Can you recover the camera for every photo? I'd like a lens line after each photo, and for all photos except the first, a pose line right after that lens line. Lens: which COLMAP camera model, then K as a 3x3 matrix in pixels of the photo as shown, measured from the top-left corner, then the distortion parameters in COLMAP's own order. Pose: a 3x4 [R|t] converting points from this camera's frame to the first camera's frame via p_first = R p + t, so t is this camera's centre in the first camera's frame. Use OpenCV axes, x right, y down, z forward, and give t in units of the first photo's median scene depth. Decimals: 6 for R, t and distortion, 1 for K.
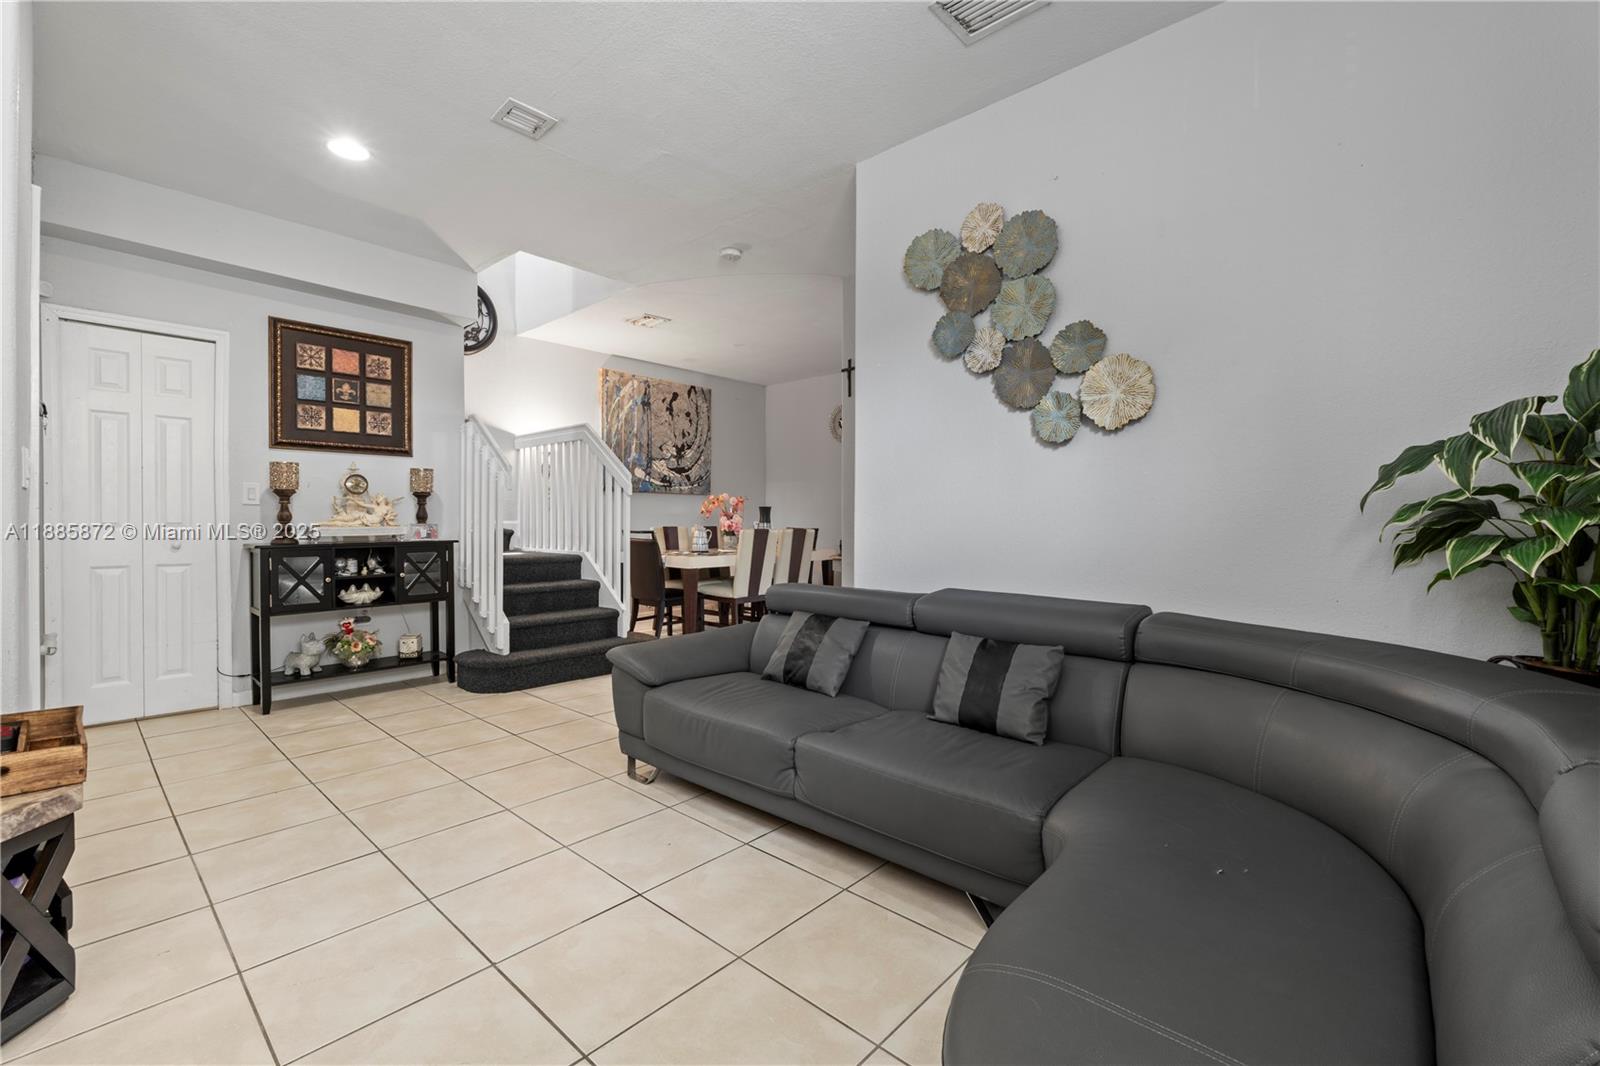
lens RADIAL K [[690.3, 0, 795.2], [0, 690.3, 531.8], [0, 0, 1]] dist [-0.000037, -0.001338]
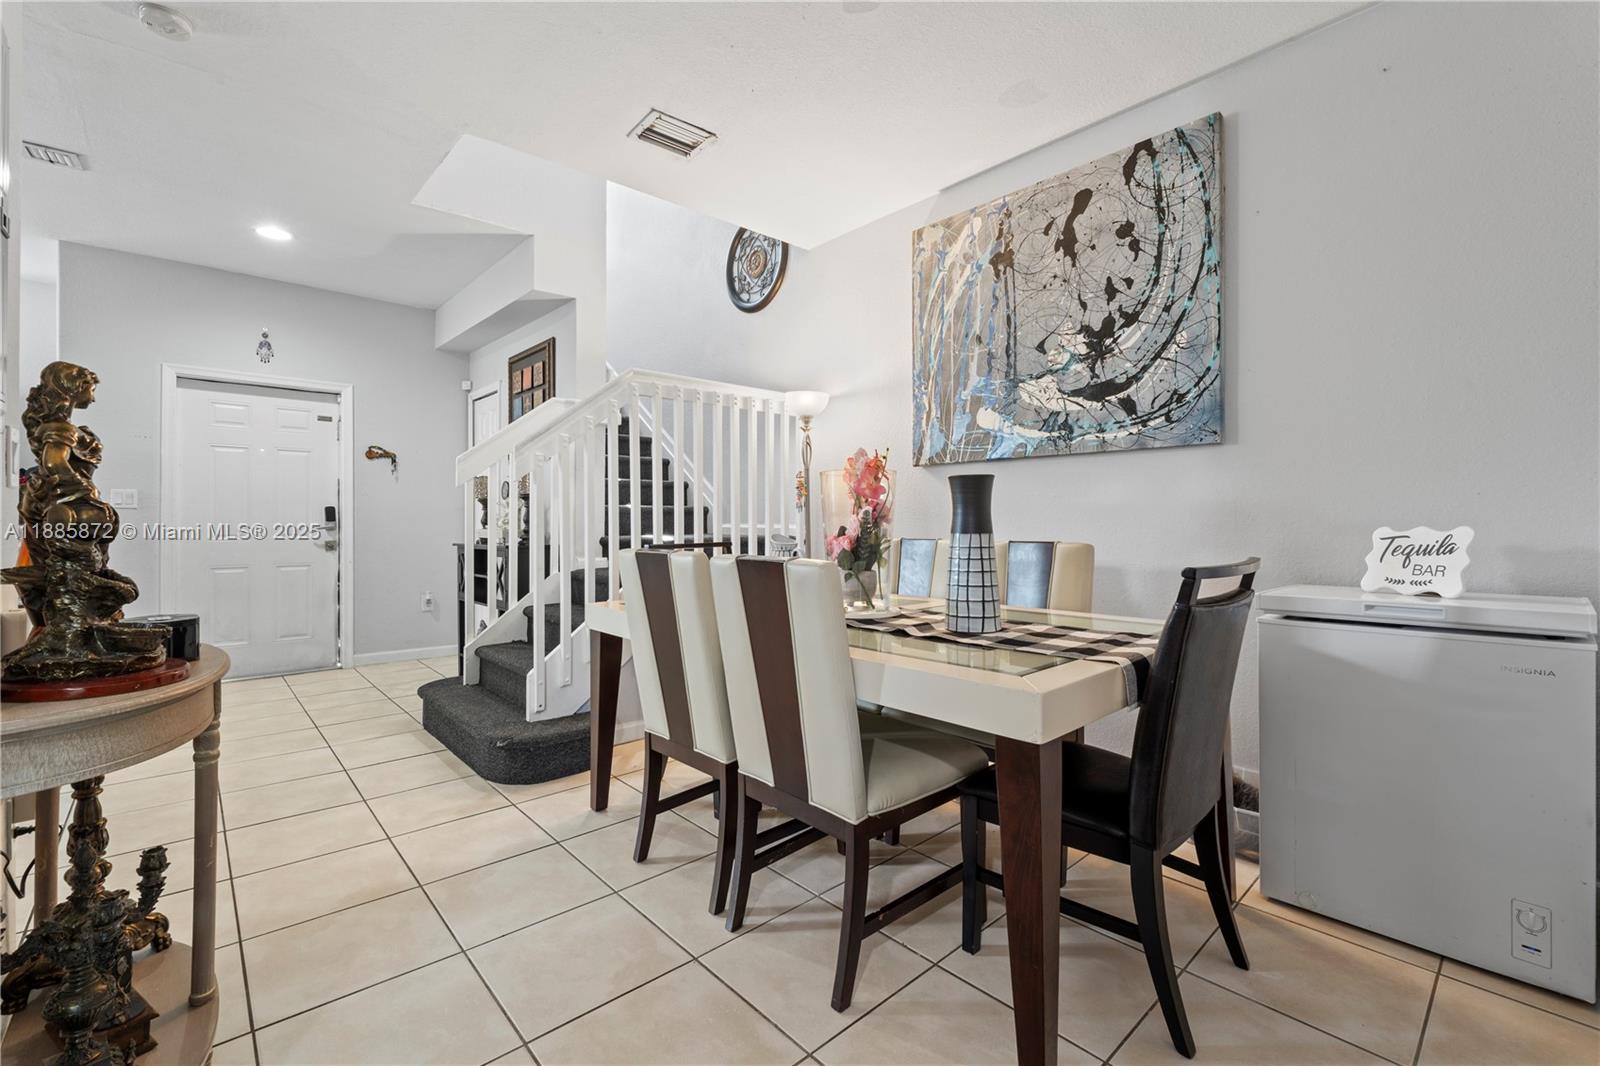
lens RADIAL K [[690.3, 0, 798.6], [0, 690.3, 521.4], [0, 0, 1]] dist [-0.000037, -0.001338]
pose [[-0.087975, -0.003639, -0.996116, 0.235214], [-0.015998, 0.999870, -0.002240, -0.015543], [0.995994, 0.015739, -0.088021, 0.931465]]
